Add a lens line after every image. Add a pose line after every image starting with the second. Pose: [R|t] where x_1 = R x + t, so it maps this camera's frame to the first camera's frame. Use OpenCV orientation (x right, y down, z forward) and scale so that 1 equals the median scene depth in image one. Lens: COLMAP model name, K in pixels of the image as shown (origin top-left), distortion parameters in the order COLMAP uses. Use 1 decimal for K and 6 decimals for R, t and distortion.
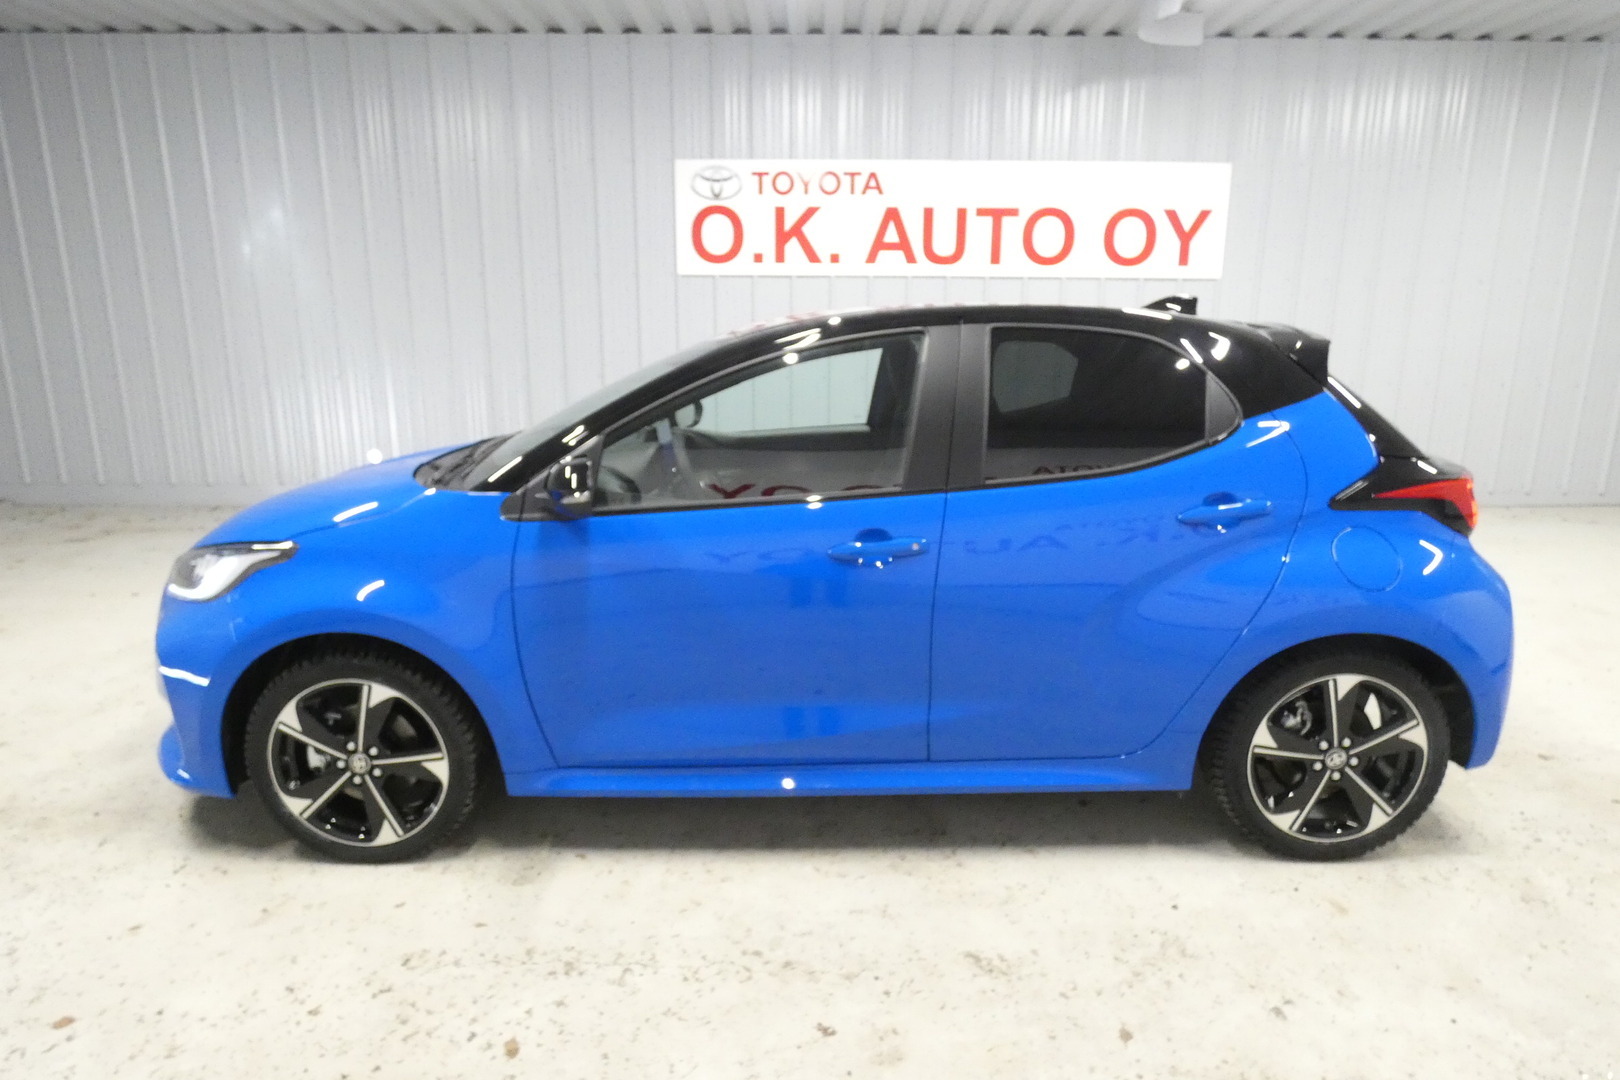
lens RADIAL K [[963.4, 0, 810.0], [0, 963.4, 540.0], [0, 0, 1]] dist [0.000092, -0.000419]
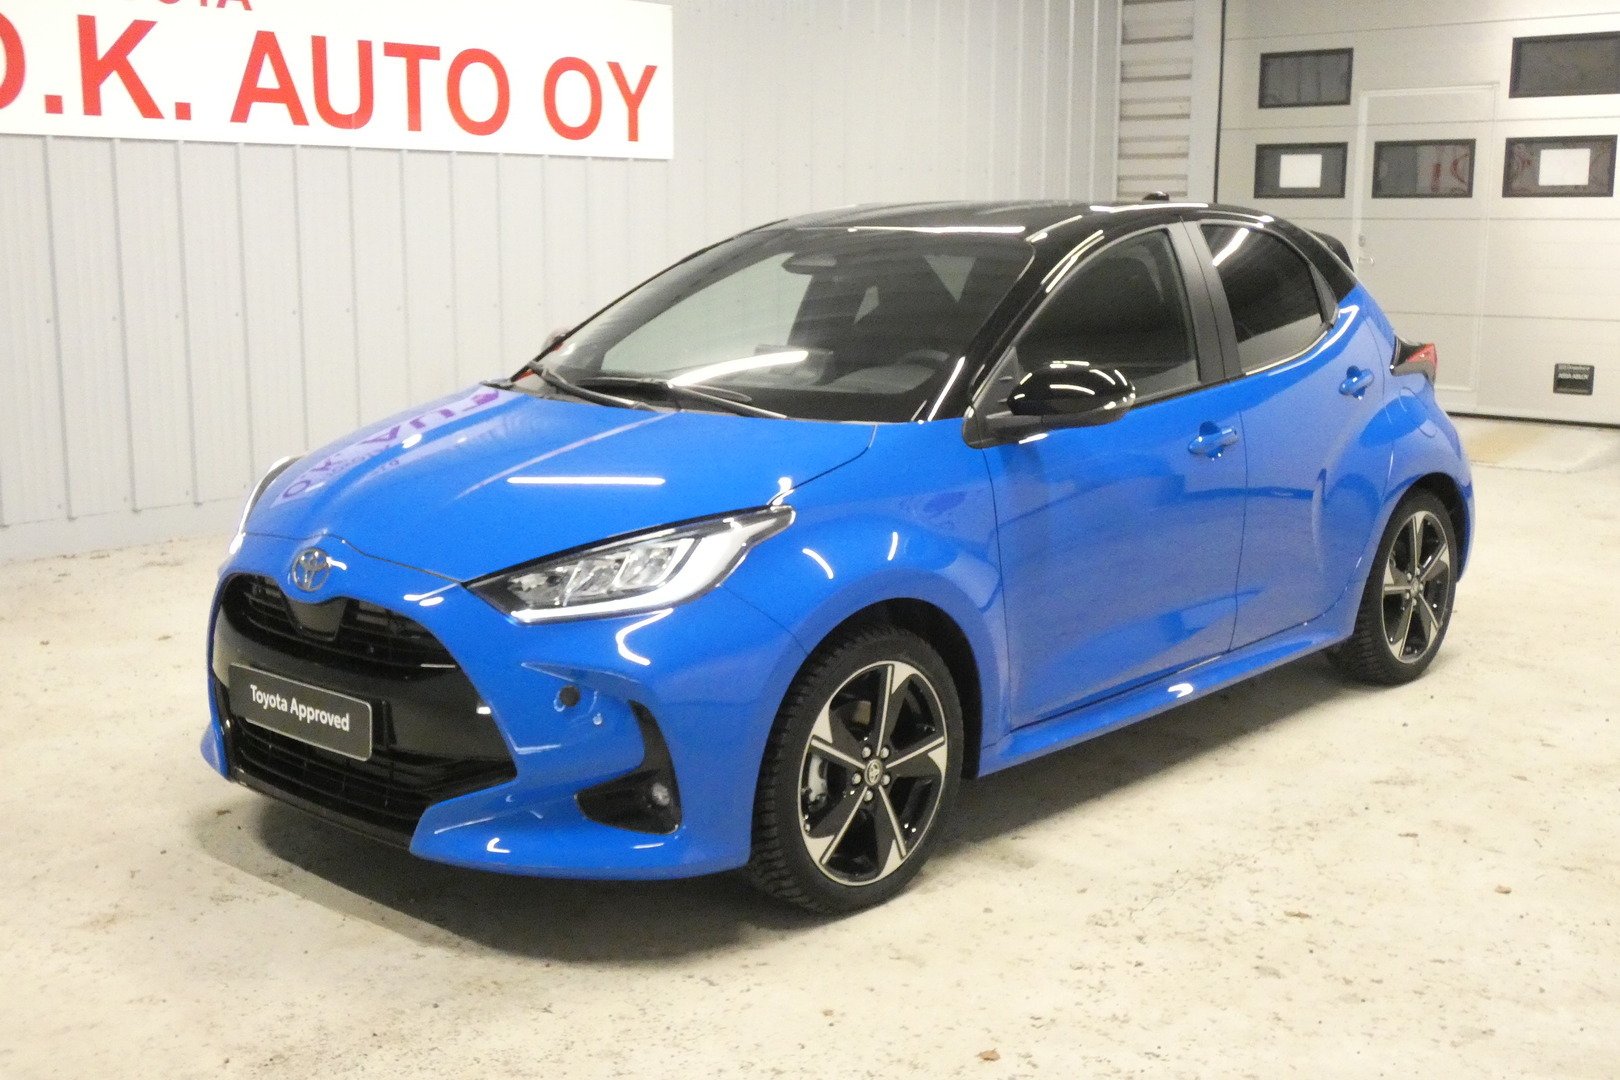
lens RADIAL K [[1859.2, 0, 795.4], [0, 1859.2, 534.9], [0, 0, 1]] dist [0.007125, 0.011006]
pose [[0.679523, -0.125268, 0.722880, -0.602741], [0.164547, 0.986236, 0.016226, 0.001752], [-0.714963, 0.107922, 0.690783, -0.010705]]
